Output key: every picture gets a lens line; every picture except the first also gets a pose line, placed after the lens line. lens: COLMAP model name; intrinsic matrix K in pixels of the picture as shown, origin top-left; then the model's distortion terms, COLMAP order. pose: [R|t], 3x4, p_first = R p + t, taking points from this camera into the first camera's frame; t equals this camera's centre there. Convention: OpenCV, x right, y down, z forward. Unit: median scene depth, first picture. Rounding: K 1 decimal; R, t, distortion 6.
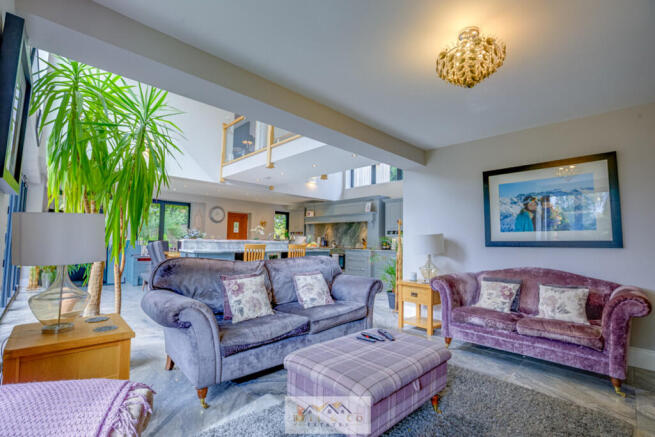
lens RADIAL K [[294.4, 0, 347.5], [0, 294.4, 219.8], [0, 0, 1]] dist [-0.000283, -0.000133]
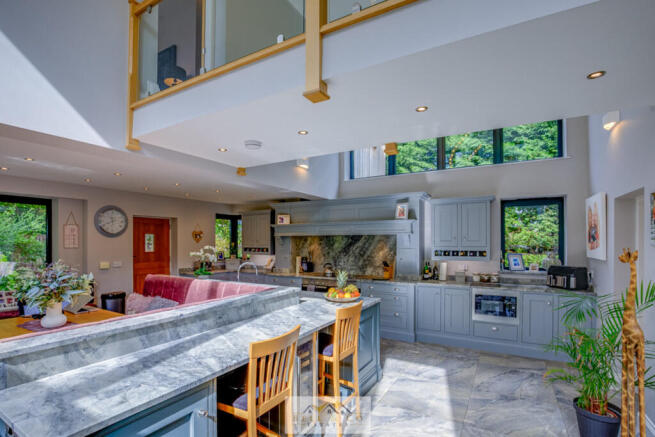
lens RADIAL K [[304.0, 0, 341.6], [0, 304.0, 241.1], [0, 0, 1]] dist [-0.003014, -0.000434]
pose [[0.968019, -0.015576, 0.250395, -0.176986], [-0.002078, 0.997539, 0.070084, -0.022141], [-0.250870, -0.068363, 0.965604, 0.359628]]
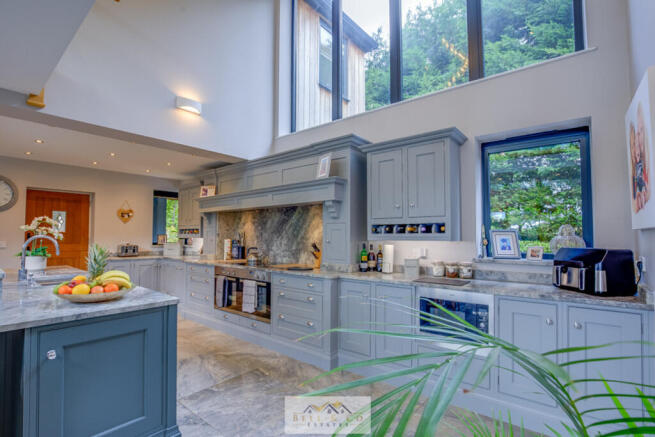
lens RADIAL K [[307.1, 0, 340.4], [0, 307.1, 225.5], [0, 0, 1]] dist [-0.002785, -0.000339]
pose [[0.995607, -0.010365, 0.093058, 0.044662], [0.006749, 0.999213, 0.039083, 0.017594], [-0.093390, -0.038283, 0.994893, 0.492588]]
